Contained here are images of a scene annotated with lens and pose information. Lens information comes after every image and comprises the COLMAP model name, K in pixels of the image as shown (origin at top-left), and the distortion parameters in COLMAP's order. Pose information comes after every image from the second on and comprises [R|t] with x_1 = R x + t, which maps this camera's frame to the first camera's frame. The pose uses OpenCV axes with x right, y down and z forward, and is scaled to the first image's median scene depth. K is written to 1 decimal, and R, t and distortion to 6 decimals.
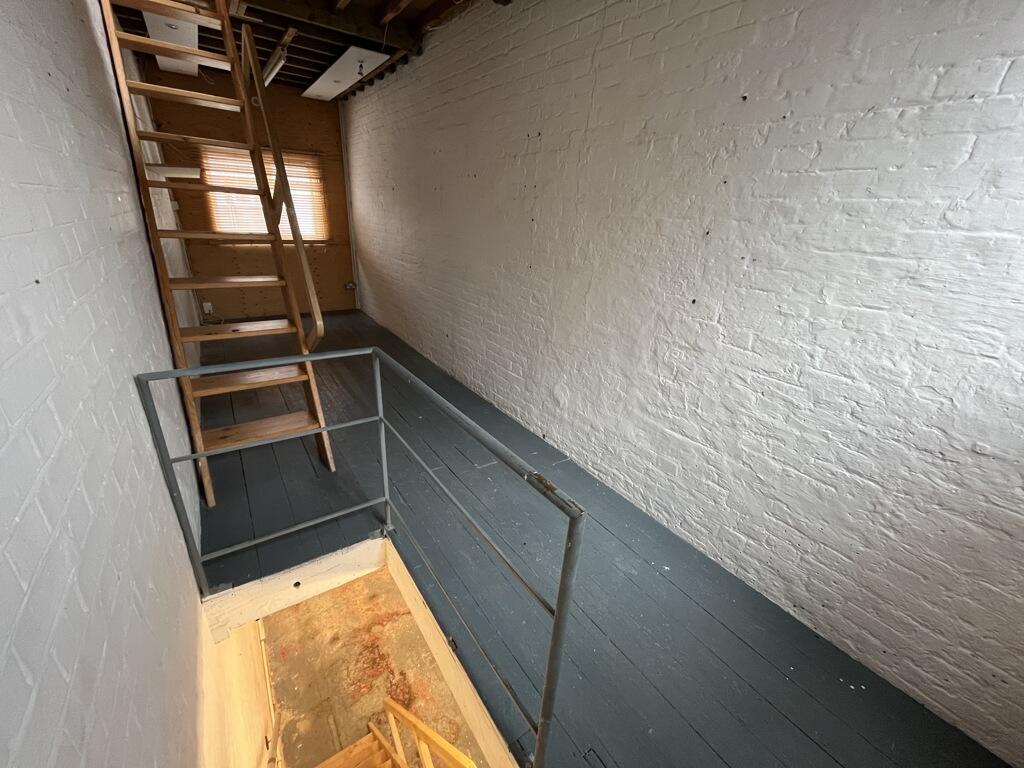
lens RADIAL K [[412.4, 0, 512.7], [0, 412.4, 381.8], [0, 0, 1]] dist [0.000358, -0.000030]
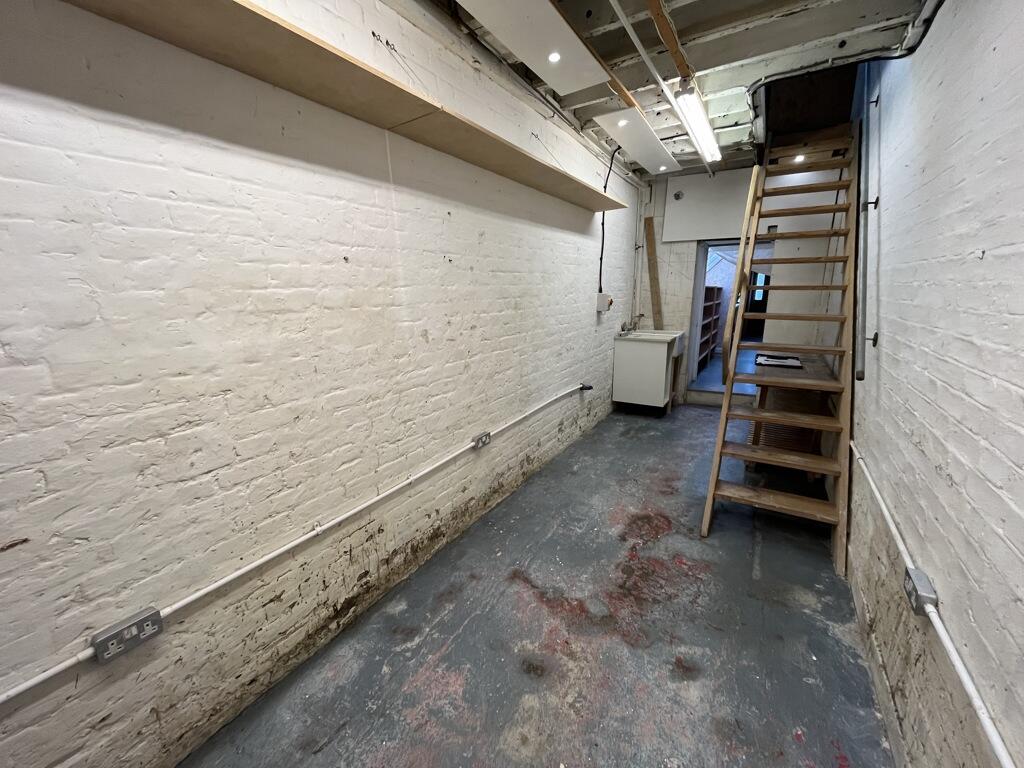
lens RADIAL K [[412.4, 0, 507.1], [0, 412.4, 386.0], [0, 0, 1]] dist [0.000358, -0.000030]
pose [[-0.387926, -0.264750, 0.882848, -0.638045], [0.337762, 0.850389, 0.403430, 0.214610], [-0.857572, 0.454693, -0.240465, 1.130998]]
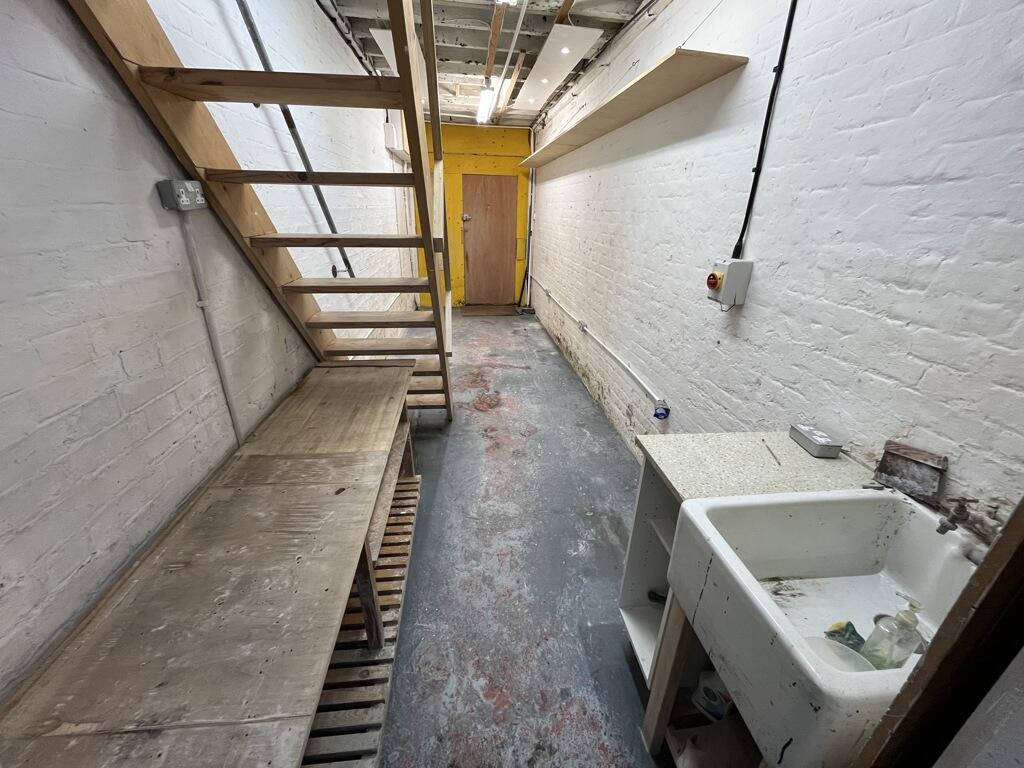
lens RADIAL K [[412.4, 0, 509.1], [0, 412.4, 385.2], [0, 0, 1]] dist [0.000358, -0.000030]
pose [[0.872386, 0.158985, -0.462241, 0.170196], [-0.157846, 0.986594, 0.041431, 0.619575], [0.462632, 0.036819, 0.885786, 0.189342]]
